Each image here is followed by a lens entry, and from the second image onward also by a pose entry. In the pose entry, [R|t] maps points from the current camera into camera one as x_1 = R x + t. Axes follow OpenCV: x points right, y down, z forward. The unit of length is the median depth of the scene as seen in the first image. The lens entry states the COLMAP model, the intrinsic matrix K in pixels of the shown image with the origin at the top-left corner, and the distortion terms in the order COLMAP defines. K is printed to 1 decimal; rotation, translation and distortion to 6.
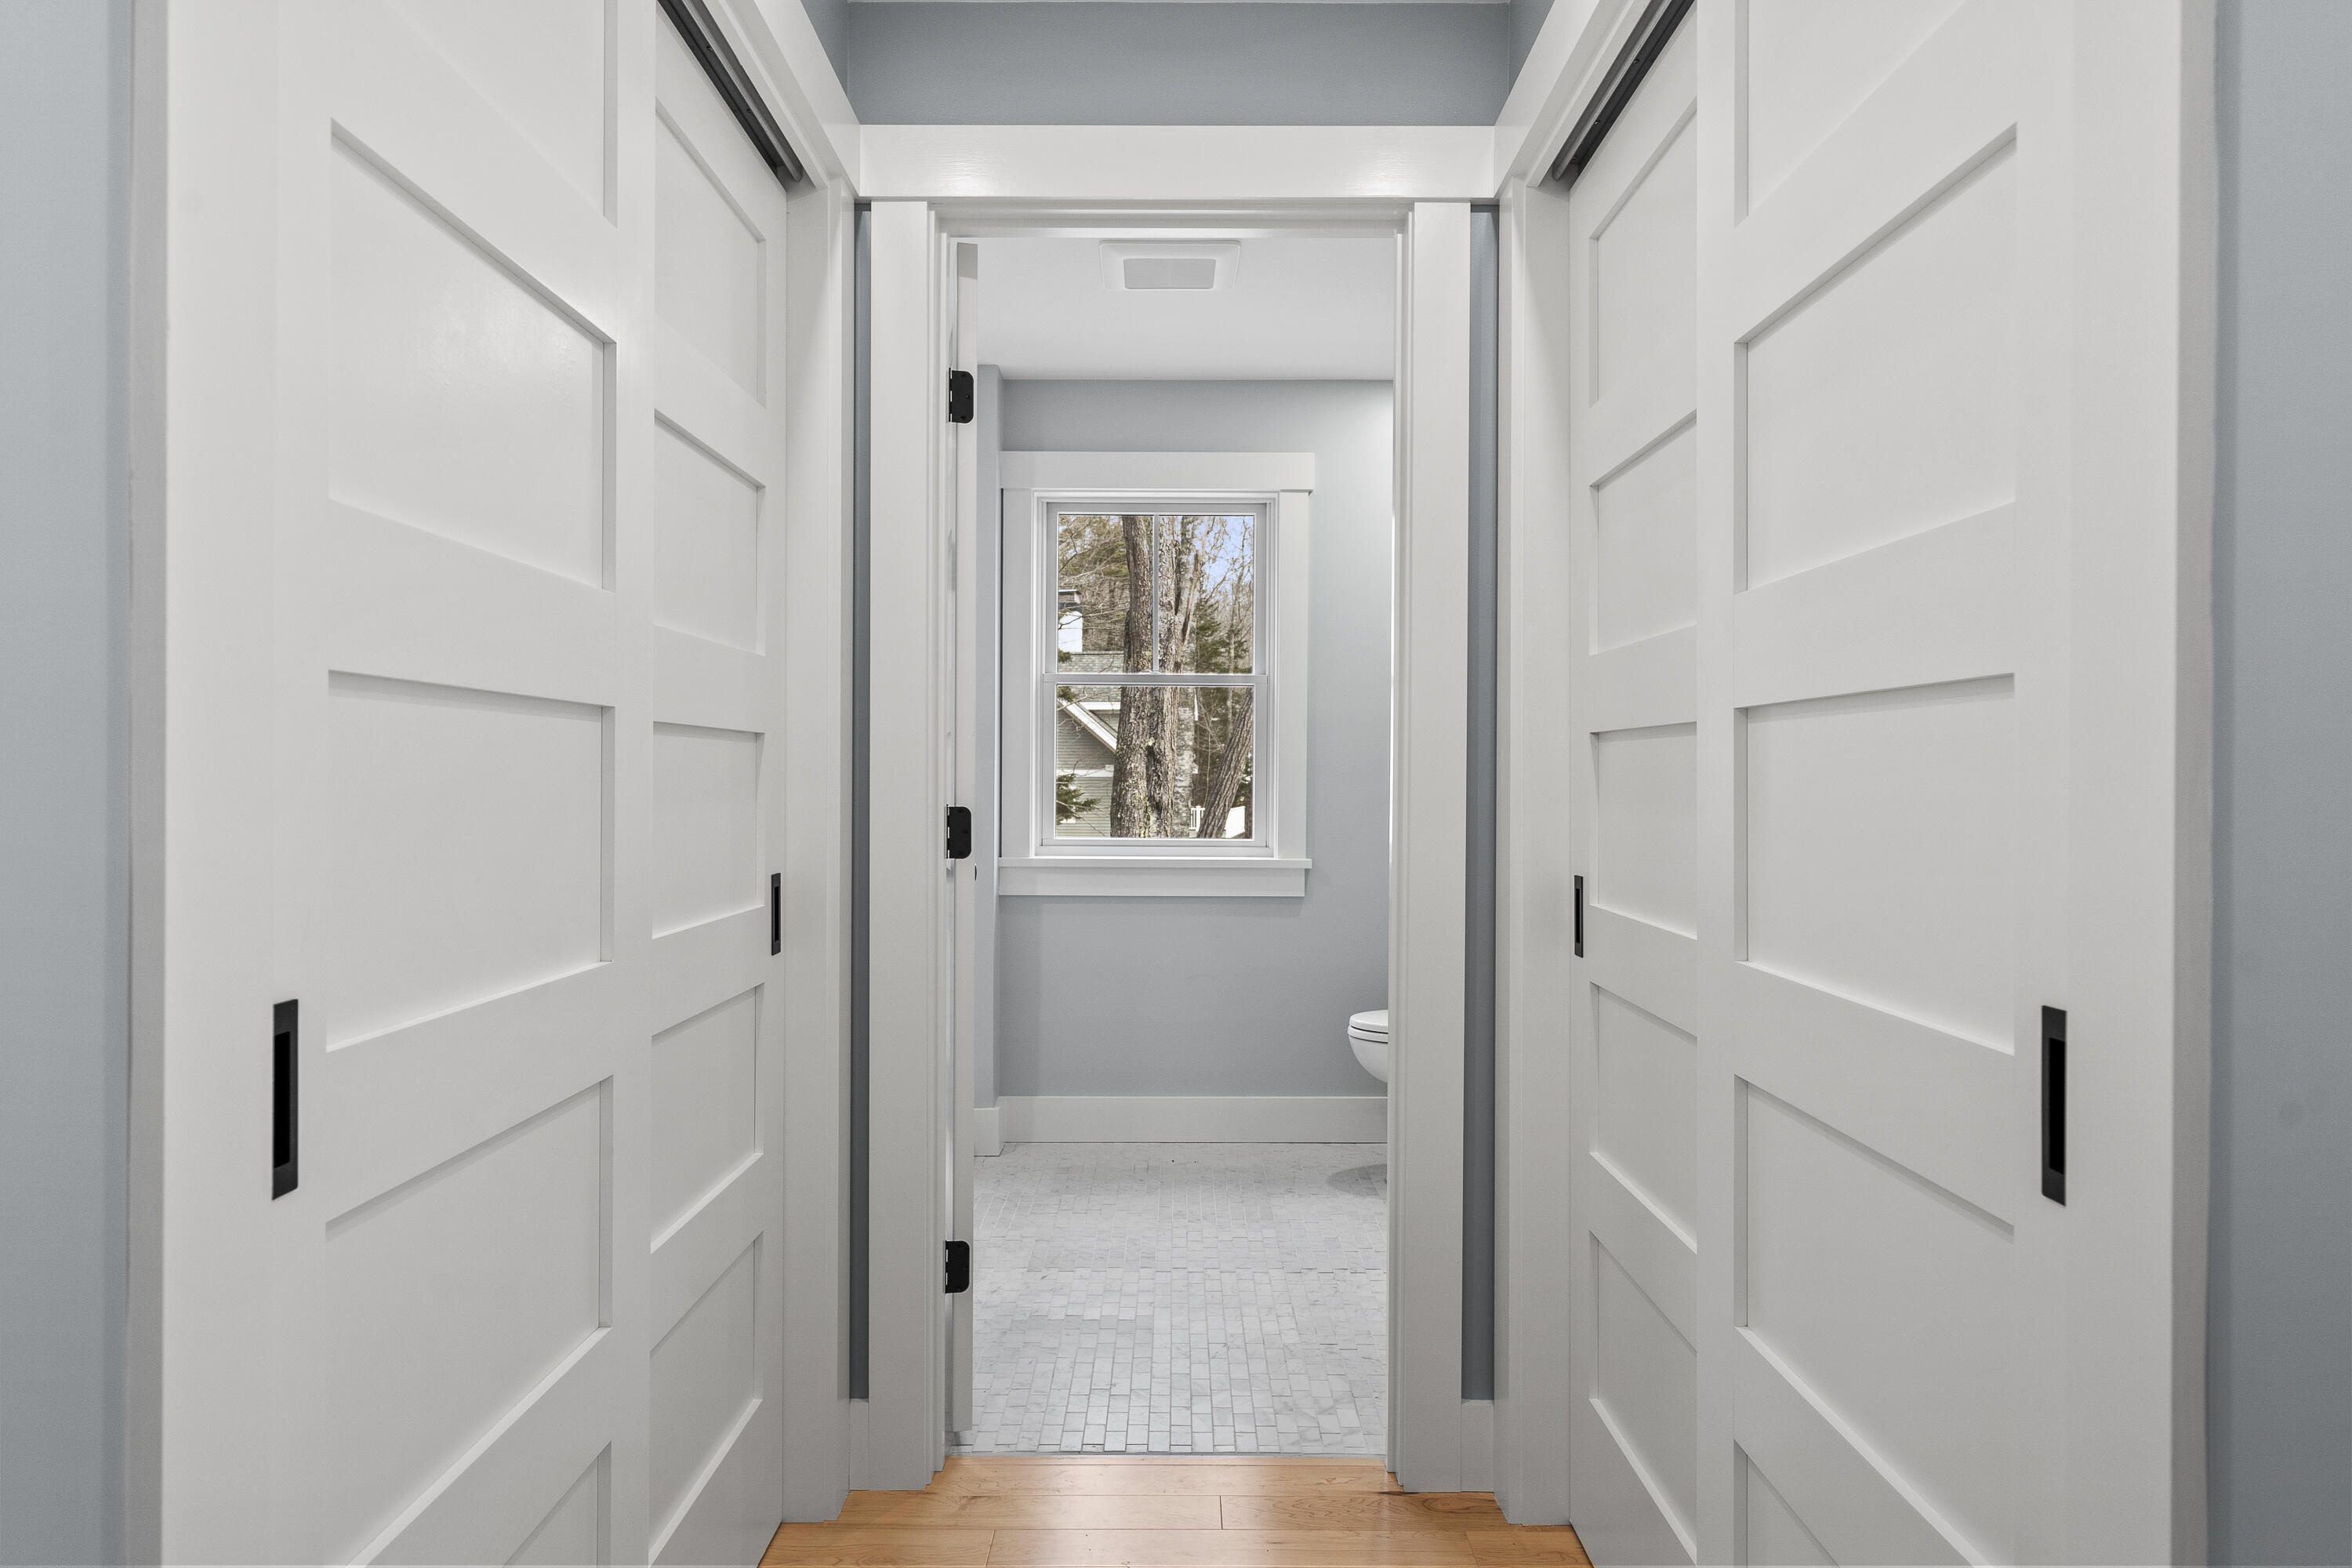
lens RADIAL K [[1464.0, 0, 1170.3], [0, 1464.0, 782.5], [0, 0, 1]] dist [-0.015784, 0.000561]
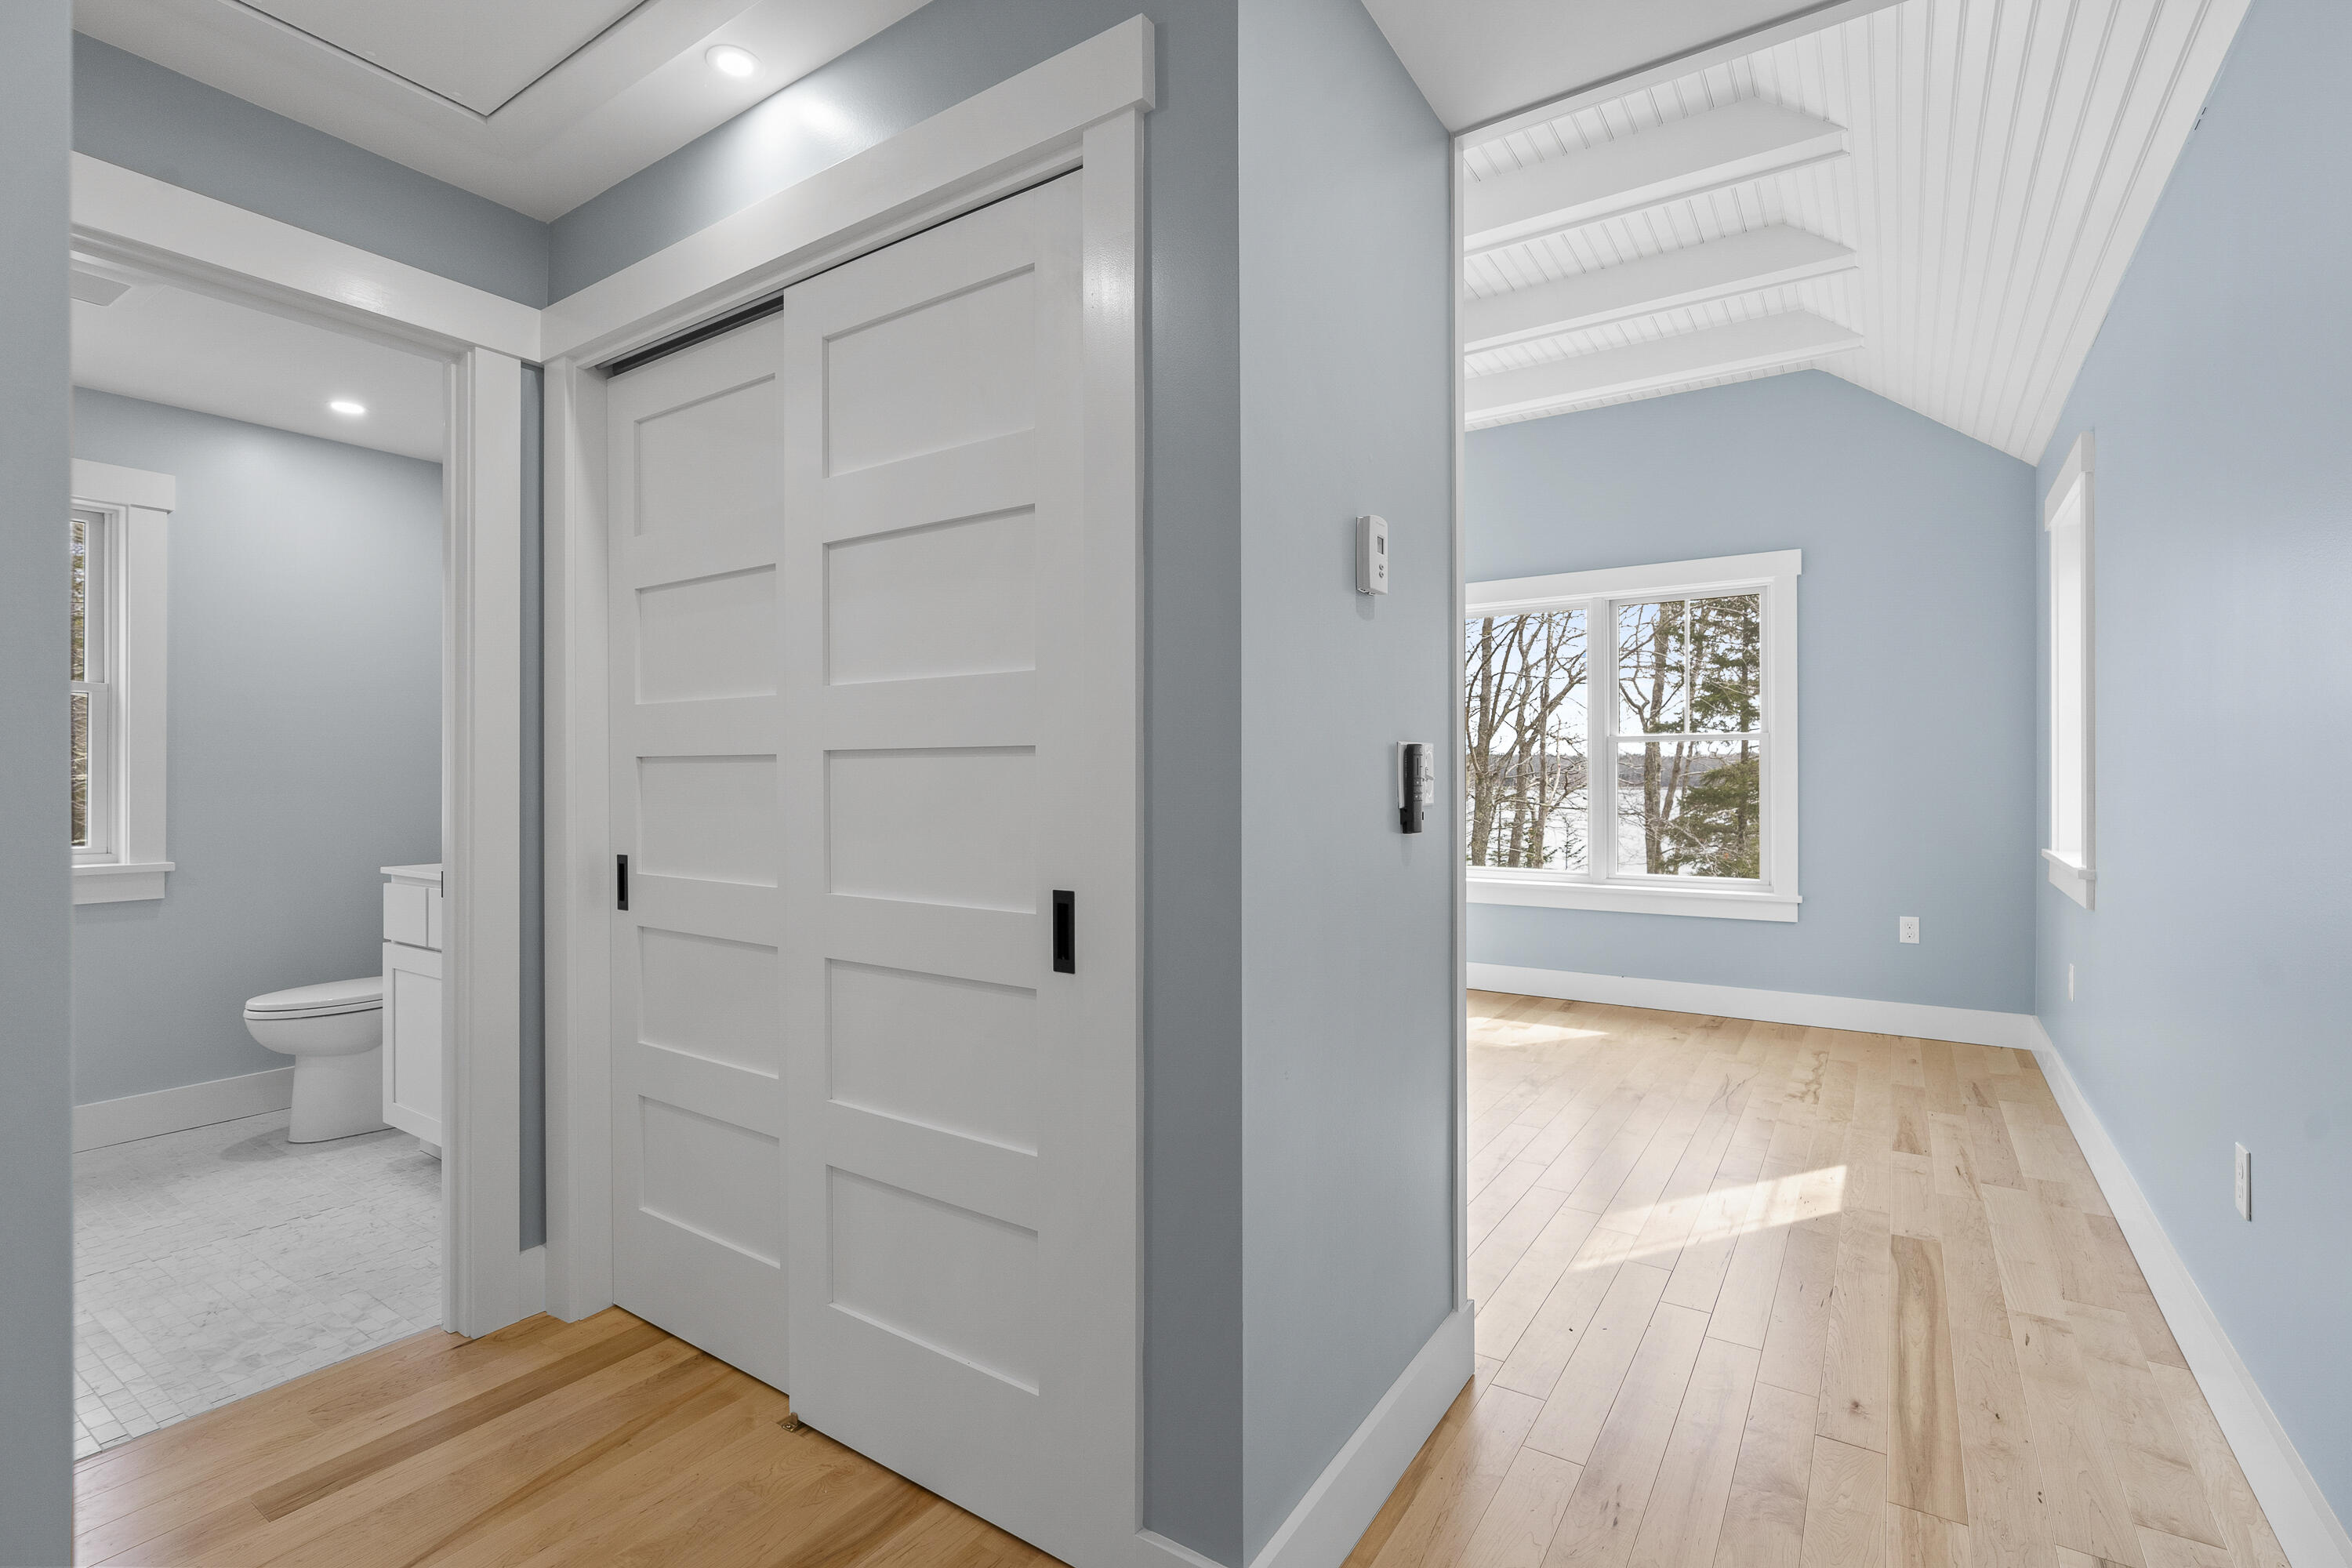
lens RADIAL K [[1068.1, 0, 1177.4], [0, 1068.1, 775.5], [0, 0, 1]] dist [-0.000916, -0.000616]
pose [[0.548586, -0.007156, 0.836064, -0.282010], [0.007669, 0.999964, 0.003526, -0.012874], [-0.836059, 0.004478, 0.548621, -0.044421]]
